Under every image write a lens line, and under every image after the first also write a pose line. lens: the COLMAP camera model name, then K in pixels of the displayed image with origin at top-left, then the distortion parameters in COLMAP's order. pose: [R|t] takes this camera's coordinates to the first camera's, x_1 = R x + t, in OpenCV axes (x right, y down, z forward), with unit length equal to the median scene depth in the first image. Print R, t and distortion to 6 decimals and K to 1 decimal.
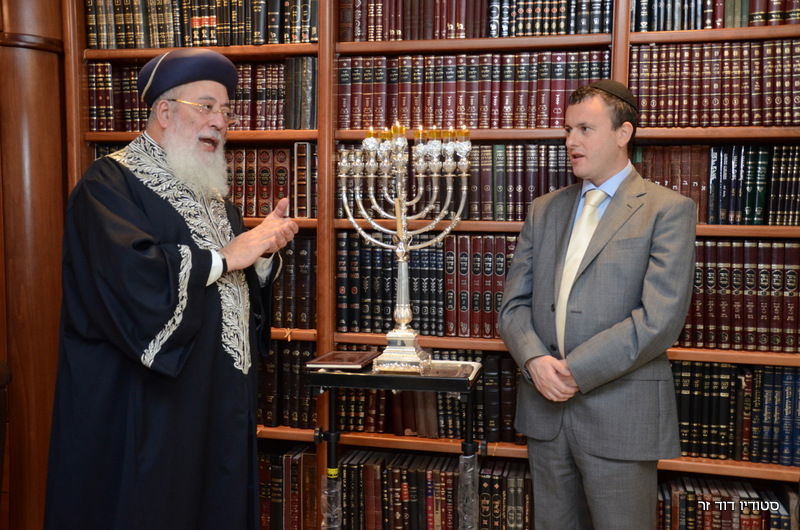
lens RADIAL K [[855.1, 0, 400.0], [0, 855.1, 265.0], [0, 0, 1]] dist [-0.049995, 0.293009]
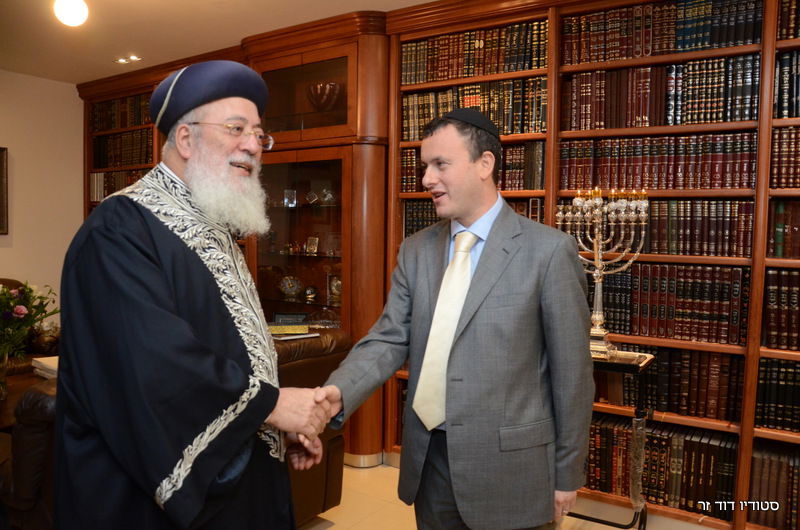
lens RADIAL K [[625.2, 0, 400.0], [0, 625.2, 265.0], [0, 0, 1]] dist [-0.100257, 0.006520]
pose [[0.936218, 0.025638, -0.350484, 0.050948], [-0.029679, 0.999540, -0.006163, -0.015558], [0.350165, 0.016172, 0.936549, -0.098636]]
